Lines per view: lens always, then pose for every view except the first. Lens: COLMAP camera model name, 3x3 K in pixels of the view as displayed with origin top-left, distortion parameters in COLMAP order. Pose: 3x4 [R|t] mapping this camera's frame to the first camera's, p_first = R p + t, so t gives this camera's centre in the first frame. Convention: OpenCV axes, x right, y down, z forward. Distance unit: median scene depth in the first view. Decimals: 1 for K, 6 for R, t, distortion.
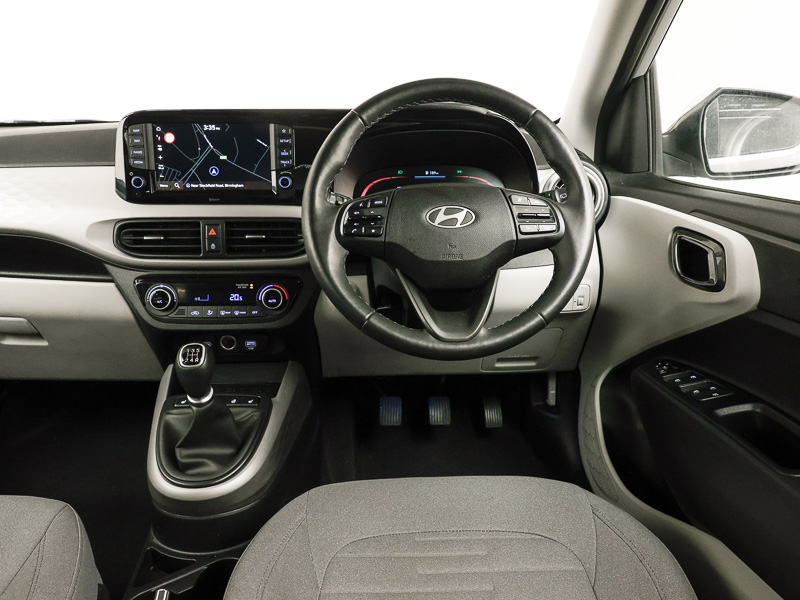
lens RADIAL K [[618.0, 0, 400.0], [0, 618.0, 300.0], [0, 0, 1]] dist [0.007345, -0.001287]
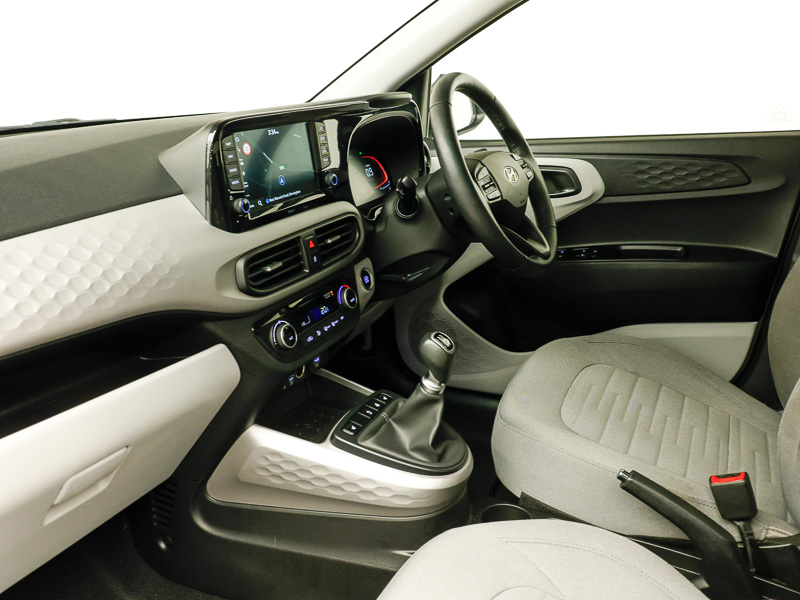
lens RADIAL K [[720.4, 0, 400.0], [0, 720.4, 300.0], [0, 0, 1]] dist [0.009719, -0.005994]
pose [[0.438613, -0.290678, 0.850368, -1.312971], [0.291163, 0.941169, 0.171537, -0.197512], [-0.850202, 0.172357, 0.497443, 0.424605]]
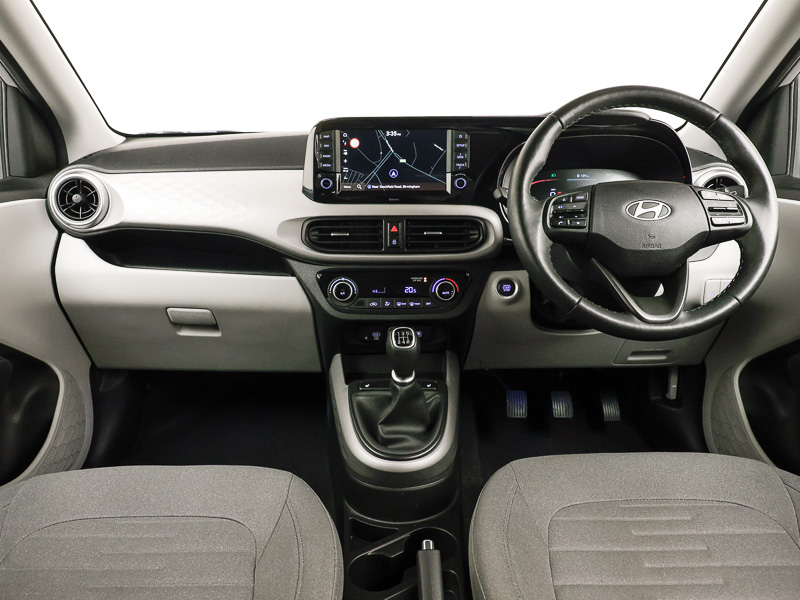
lens RADIAL K [[618.0, 0, 400.0], [0, 618.0, 300.0], [0, 0, 1]] dist [0.007345, -0.001287]
pose [[0.999838, 0.000757, -0.017999, -0.306829], [-0.001258, 0.999612, -0.027830, 0.050497], [0.017971, 0.027848, 0.999451, -0.090857]]
